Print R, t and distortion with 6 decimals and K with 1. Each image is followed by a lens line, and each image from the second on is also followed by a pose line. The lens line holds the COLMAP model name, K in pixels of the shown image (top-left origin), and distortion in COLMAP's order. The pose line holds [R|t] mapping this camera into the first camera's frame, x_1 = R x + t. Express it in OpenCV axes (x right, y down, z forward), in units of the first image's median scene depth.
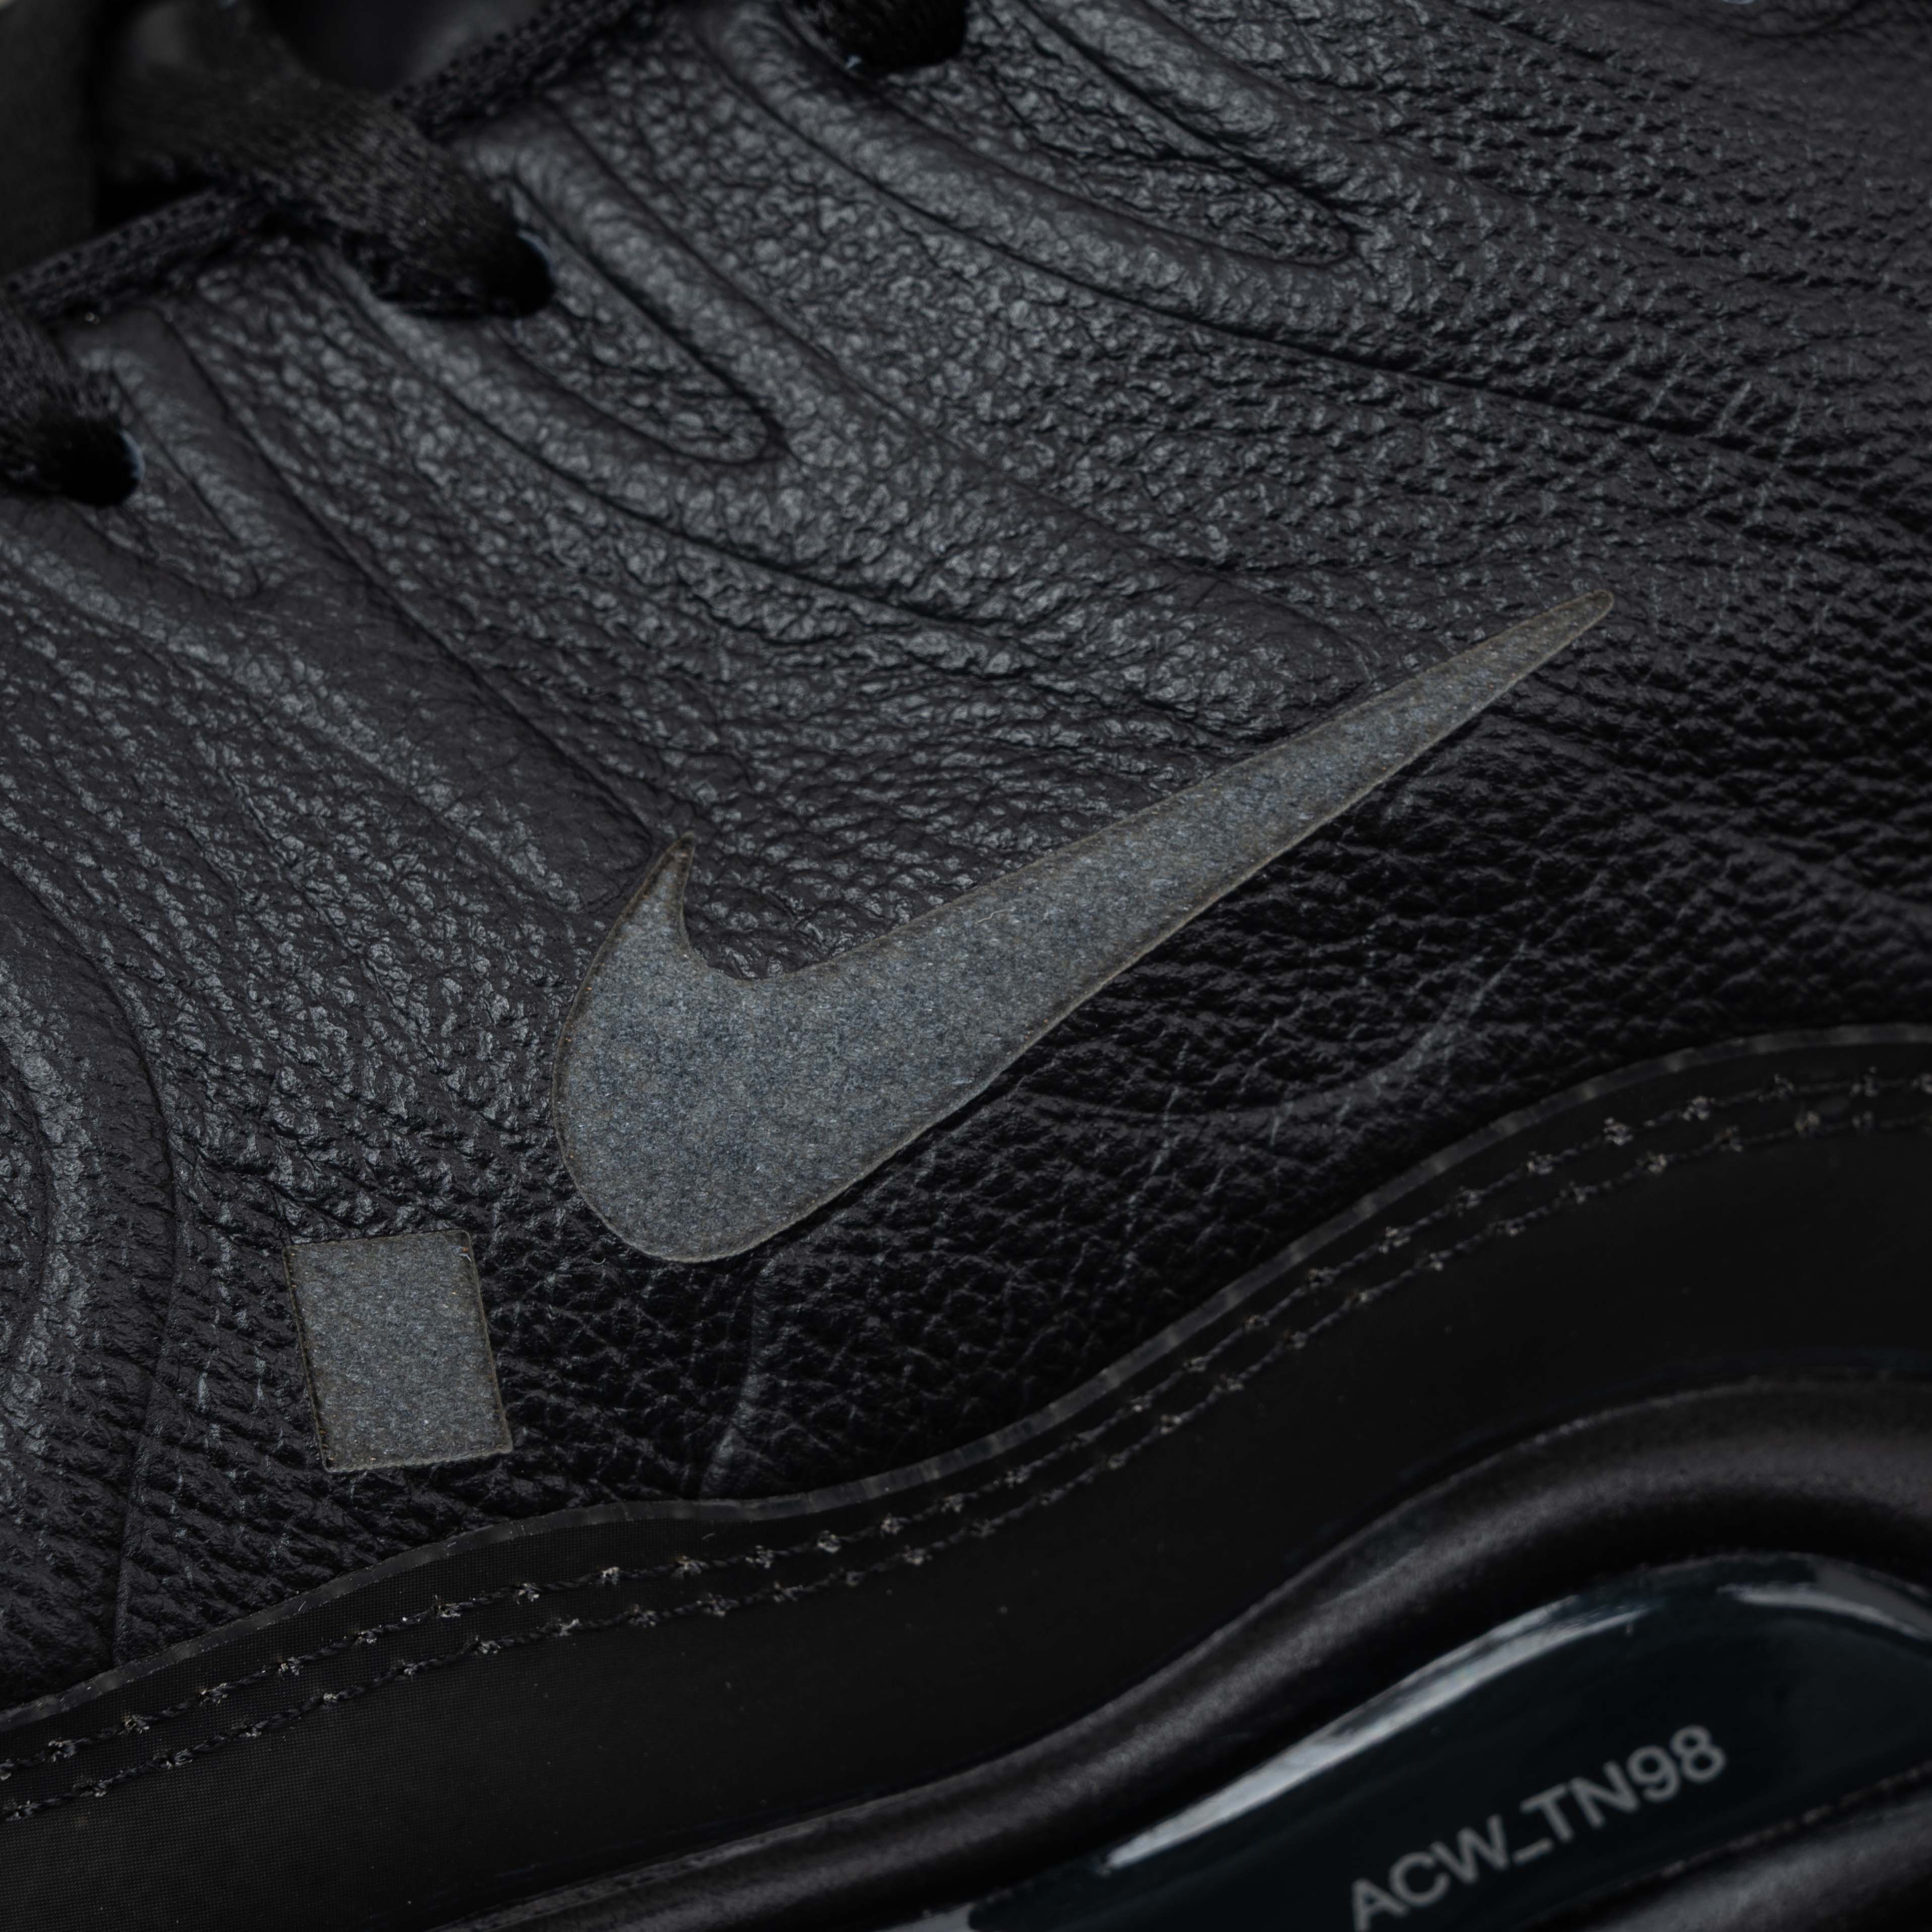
lens RADIAL K [[5773.0, 0, 966.0], [0, 5773.0, 966.0], [0, 0, 1]] dist [0.058584, -0.342140]
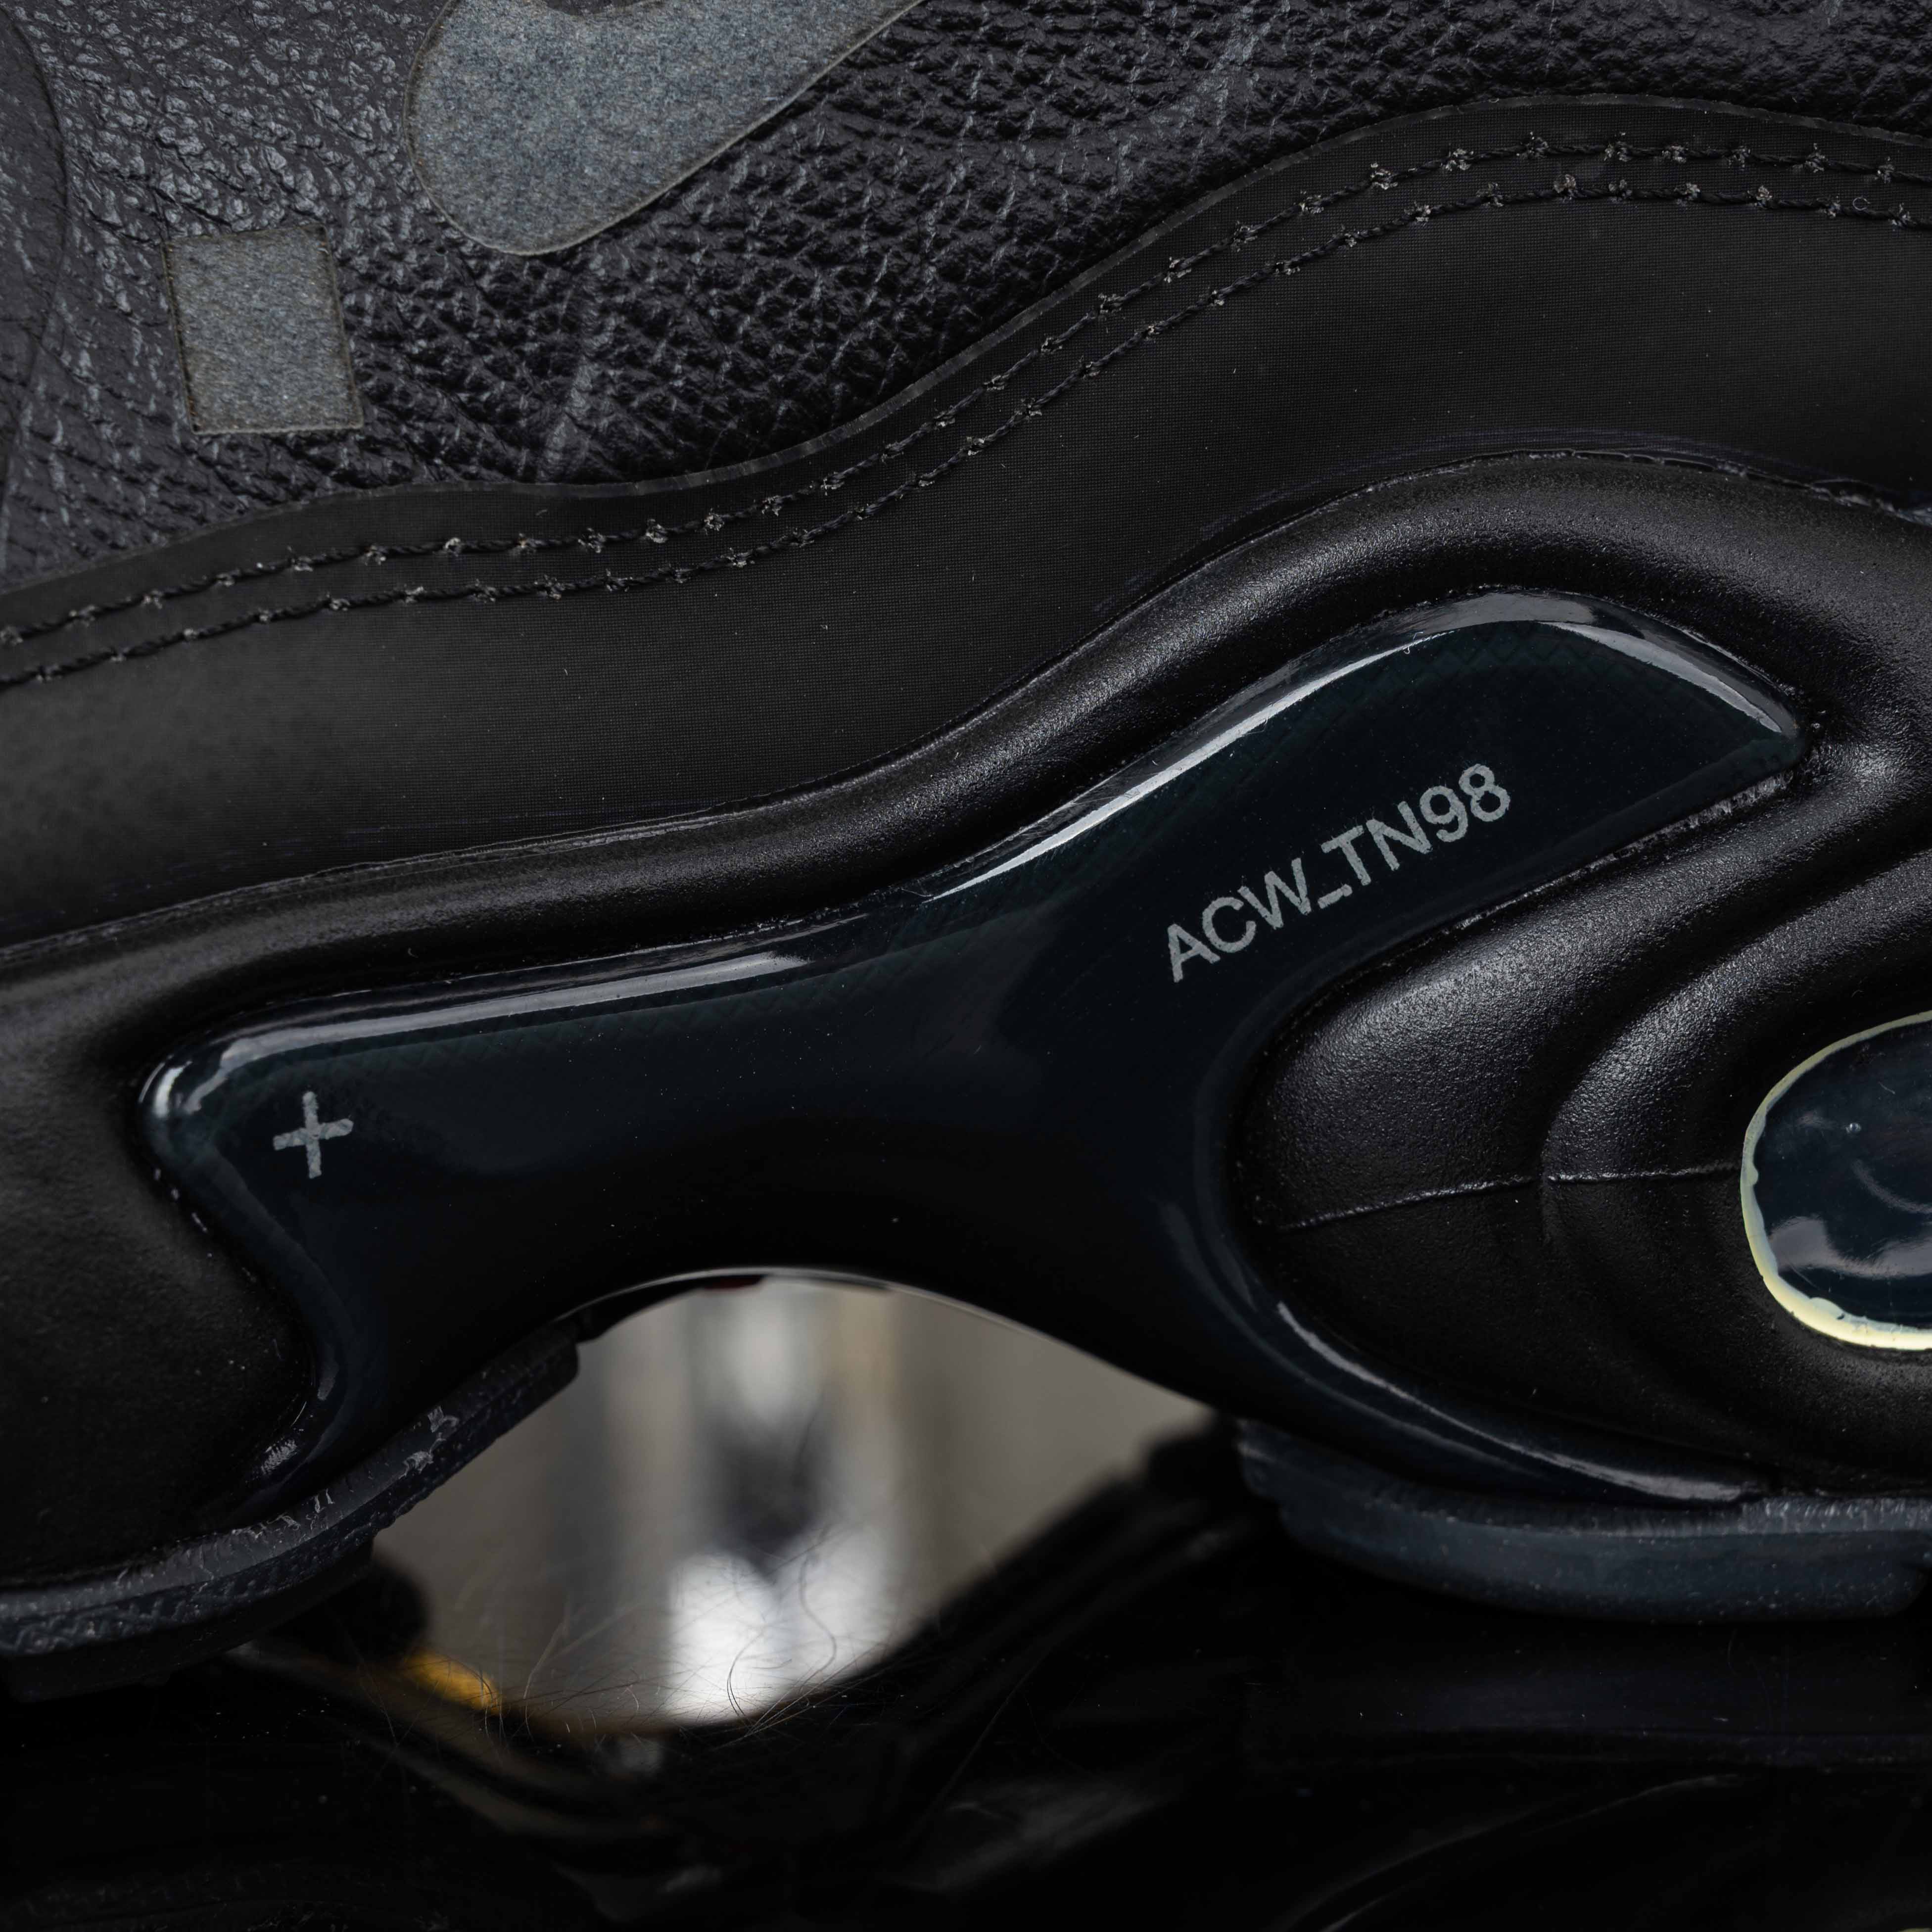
lens RADIAL K [[5773.0, 0, 966.0], [0, 5773.0, 966.0], [0, 0, 1]] dist [0.058584, -0.342140]
pose [[0.995709, -0.010575, -0.091934, 0.136489], [-0.007536, 0.980884, -0.194449, 0.398229], [0.092233, 0.194308, 0.976595, -0.048976]]
